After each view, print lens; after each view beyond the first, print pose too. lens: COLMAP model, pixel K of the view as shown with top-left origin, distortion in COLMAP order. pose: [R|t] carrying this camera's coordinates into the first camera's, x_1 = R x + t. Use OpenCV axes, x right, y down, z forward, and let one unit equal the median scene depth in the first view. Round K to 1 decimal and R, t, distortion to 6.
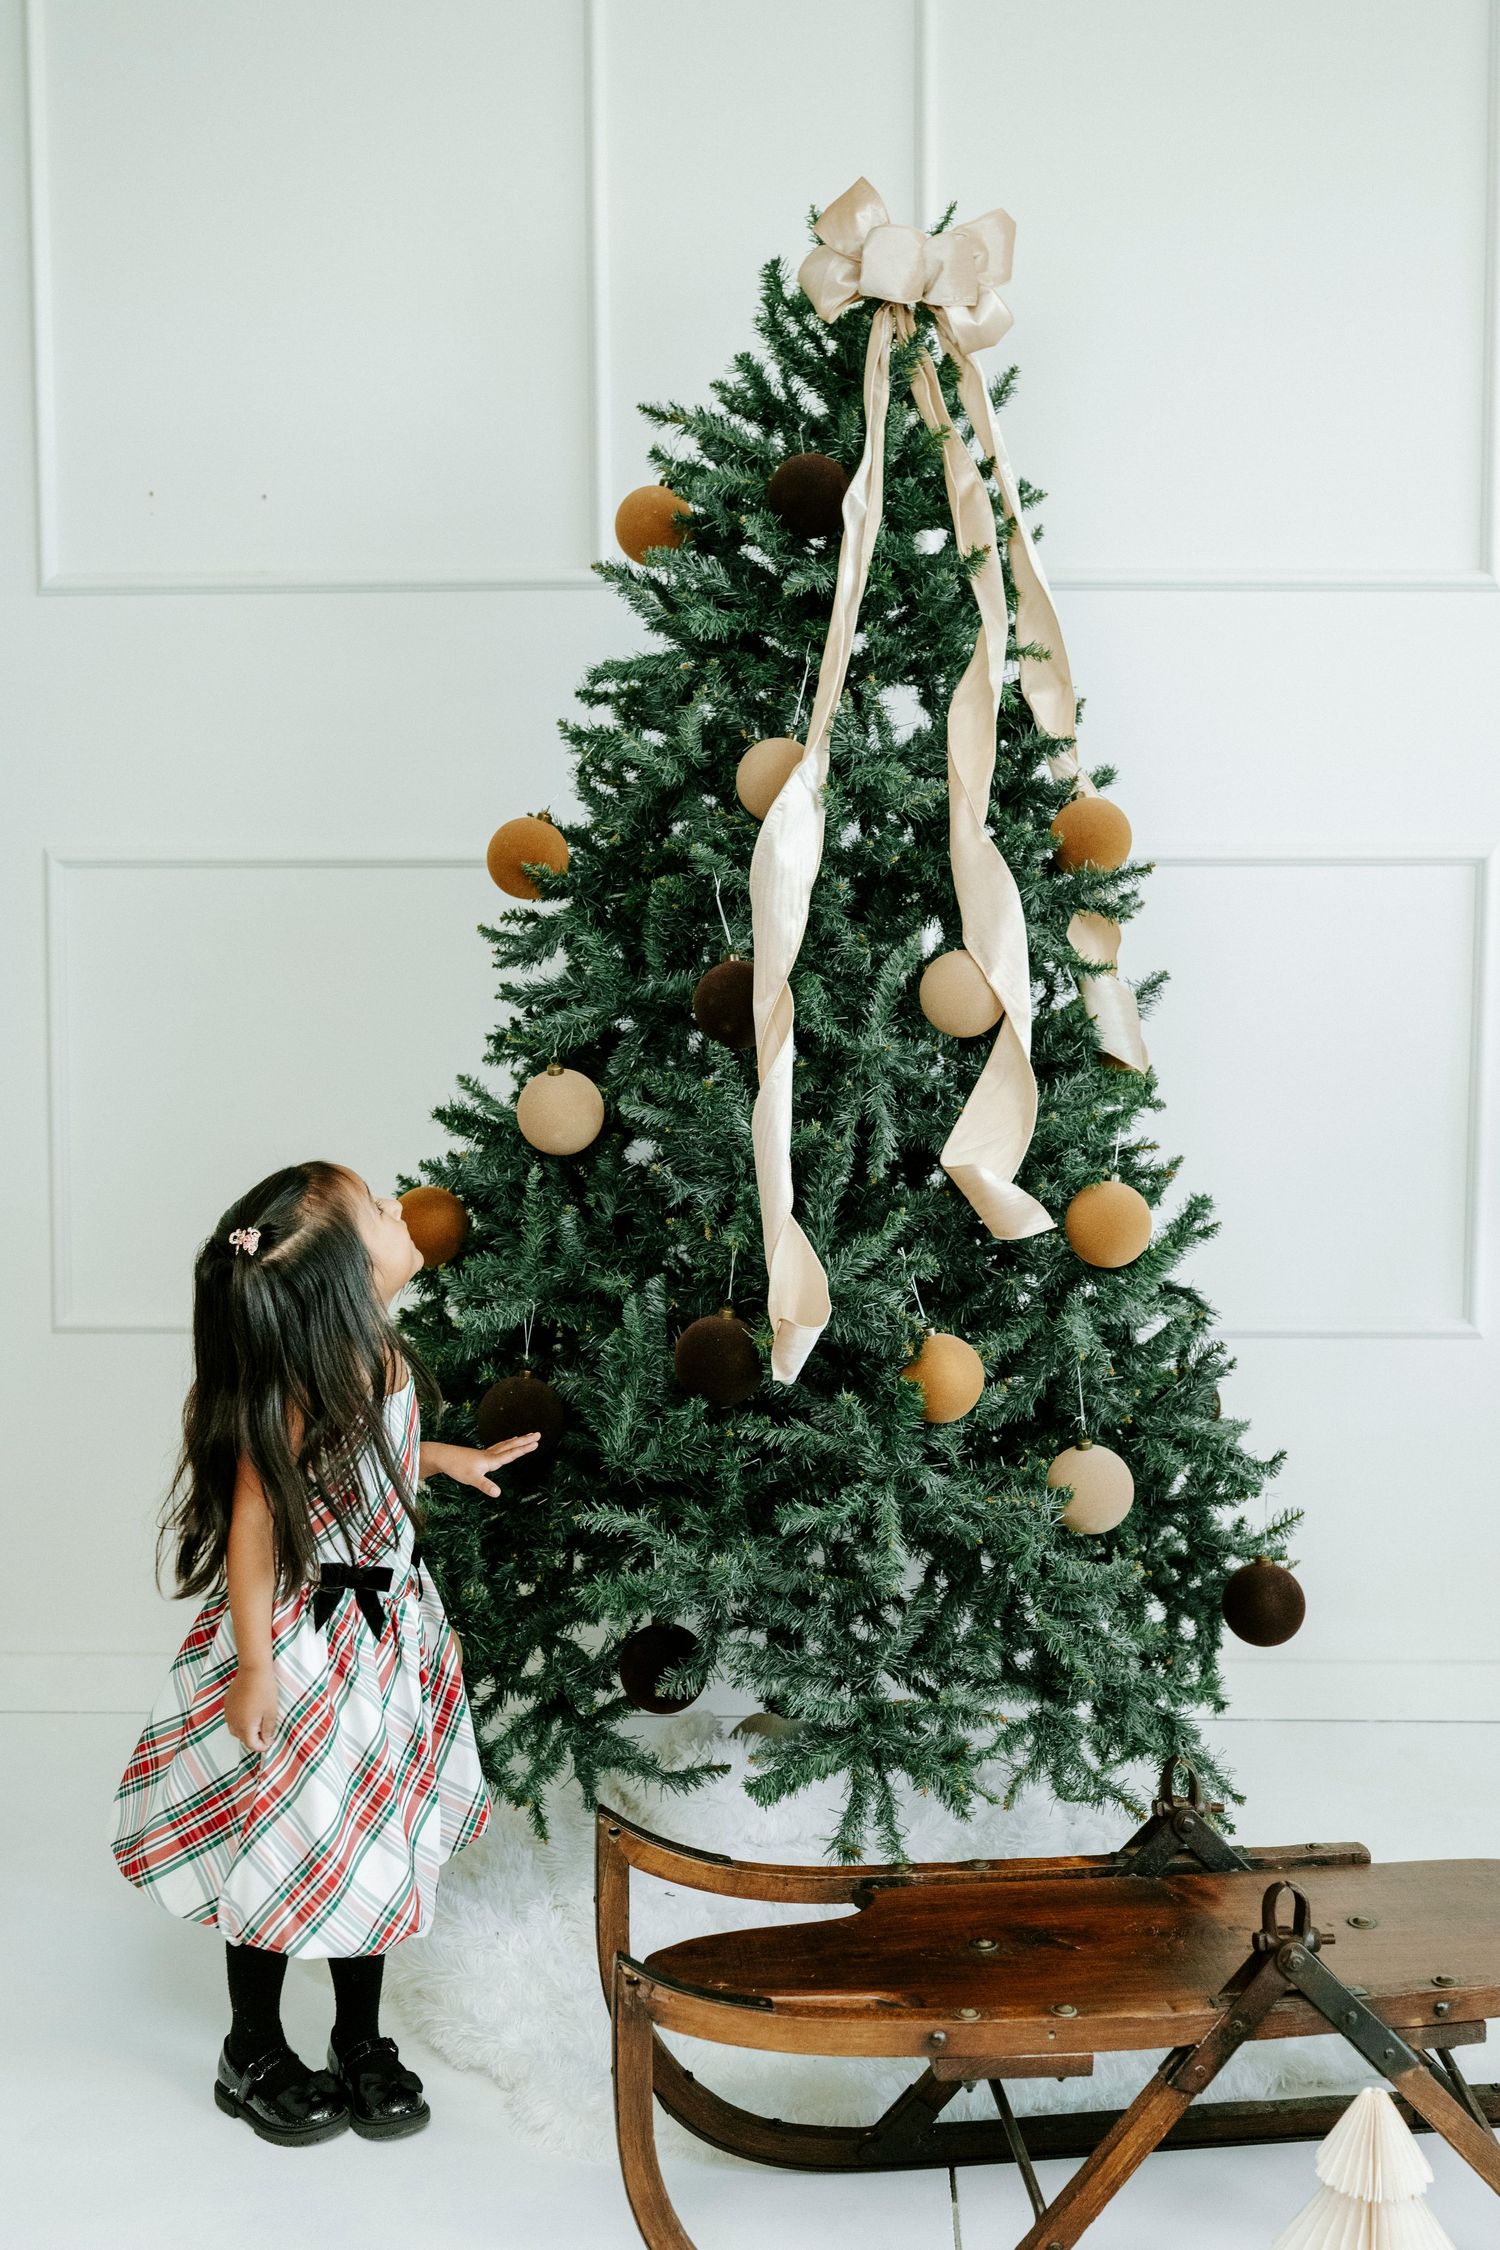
lens RADIAL K [[2335.4, 0, 817.9], [0, 2335.4, 1117.5], [0, 0, 1]] dist [0.004255, -0.009794]
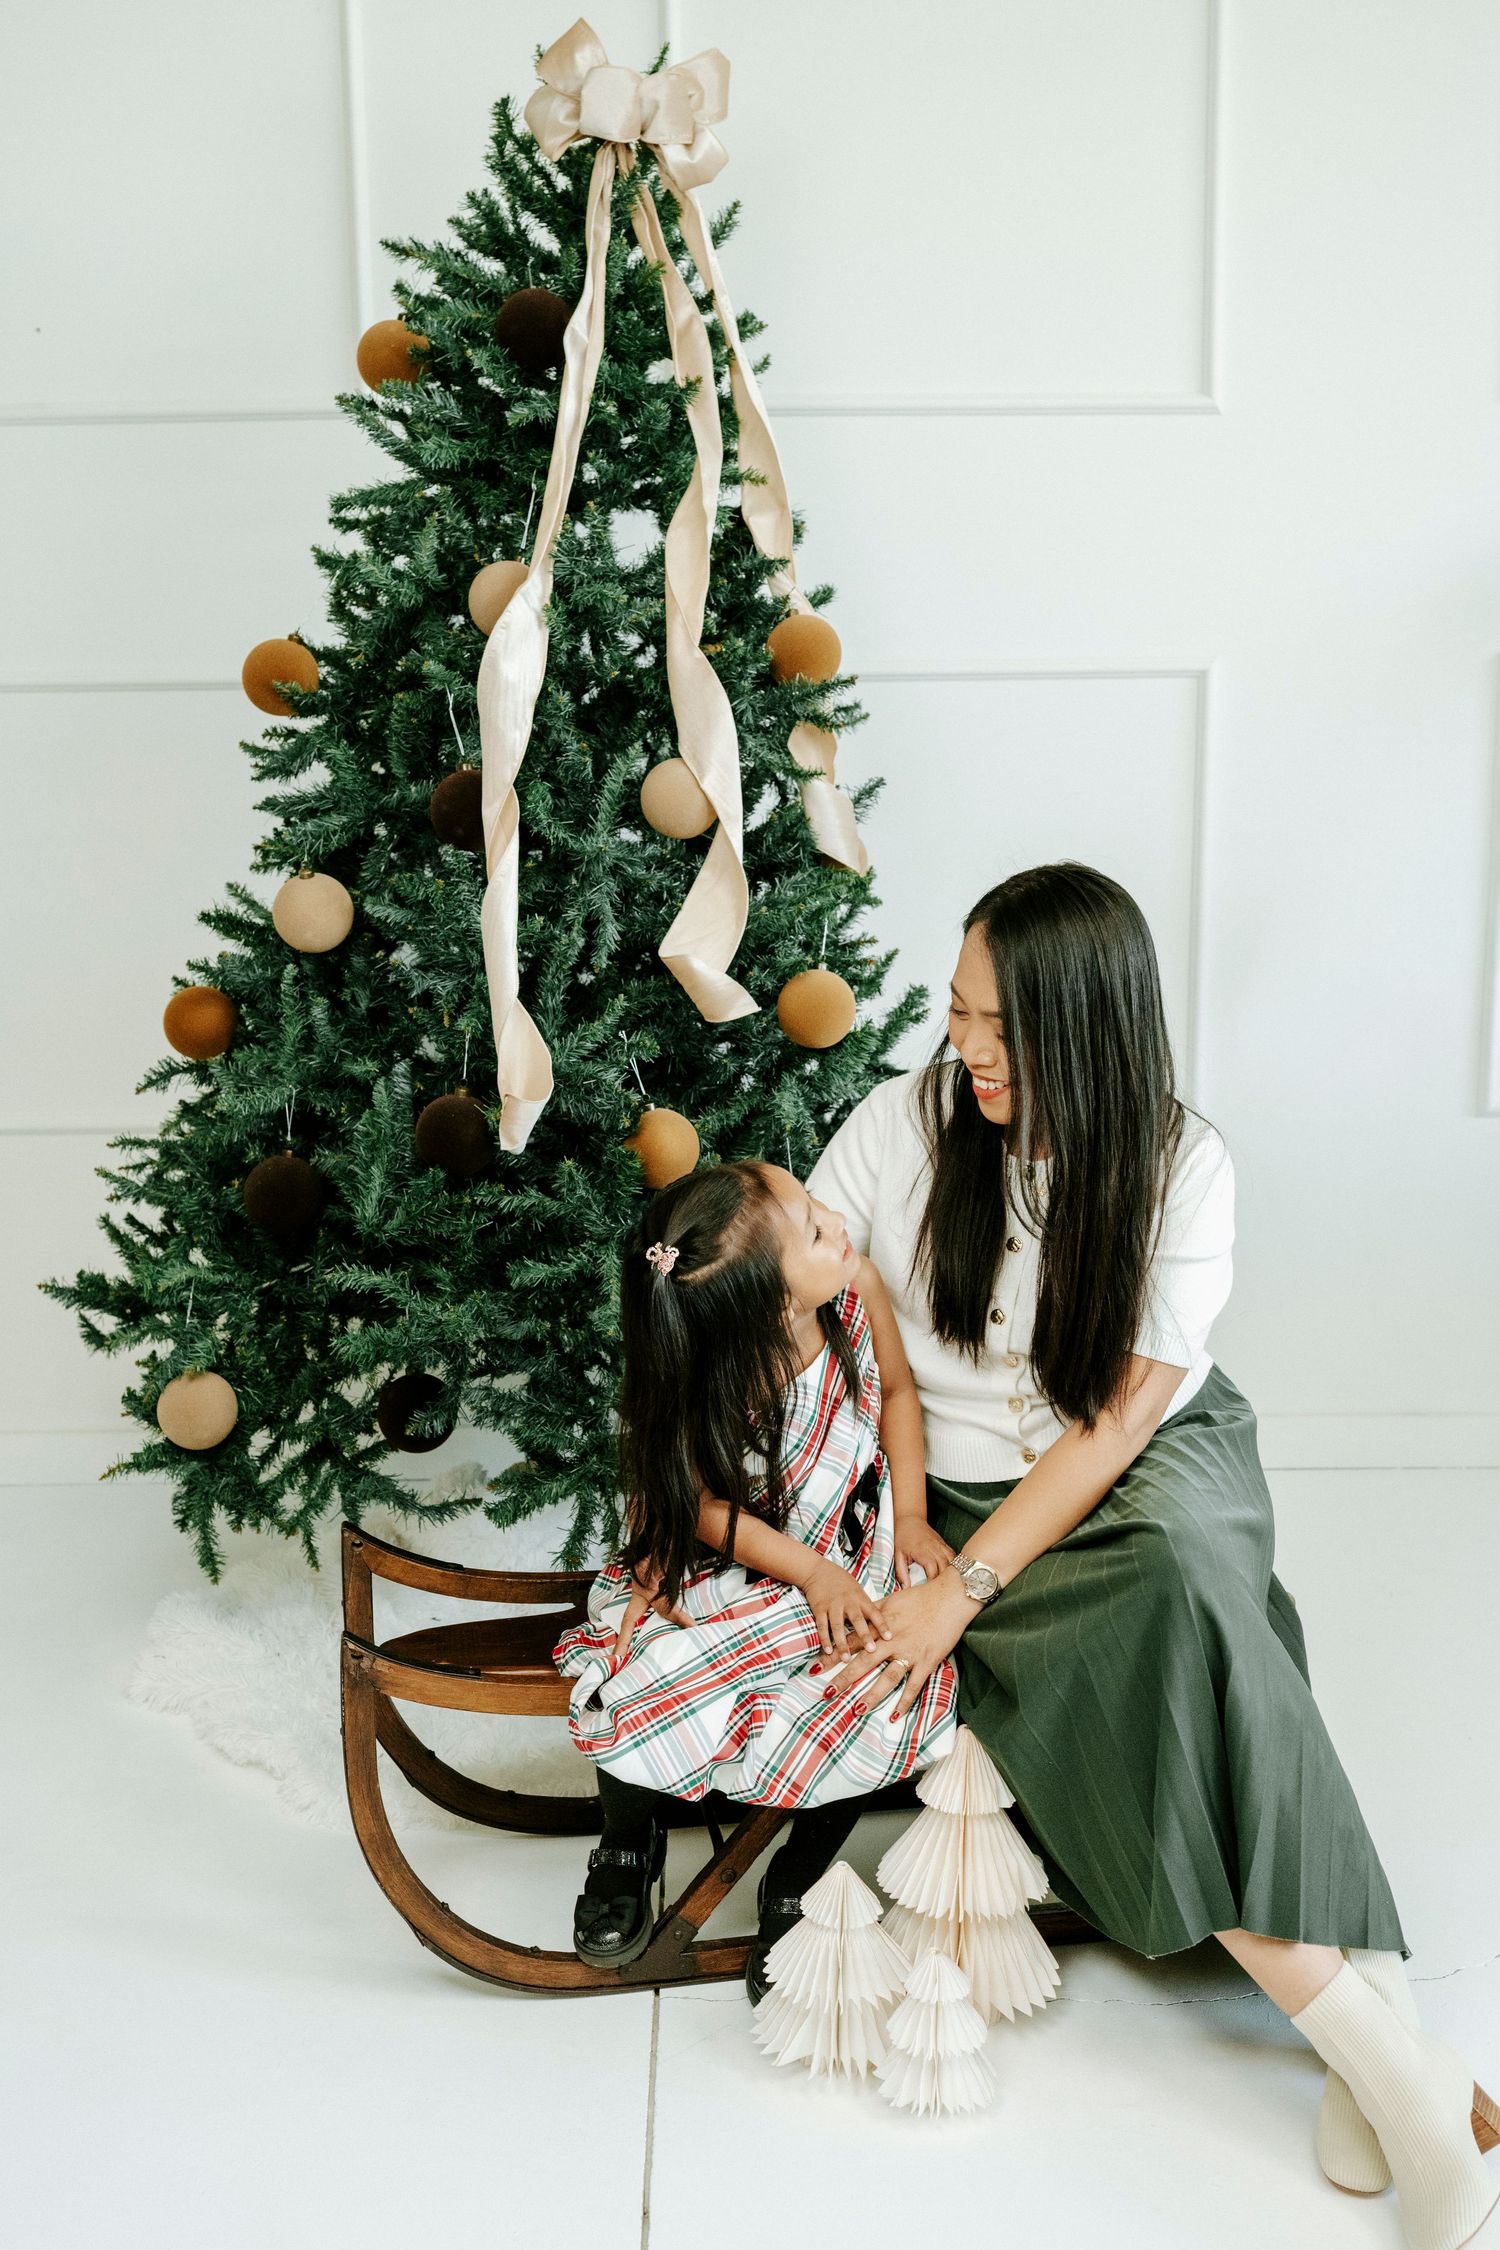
lens RADIAL K [[2342.6, 0, 767.3], [0, 2342.6, 1150.5], [0, 0, 1]] dist [0.003623, -0.009359]
pose [[0.999525, -0.015849, 0.026421, 0.071638], [0.013573, 0.996355, 0.084216, 0.019140], [-0.027659, -0.083818, 0.996097, -0.103030]]
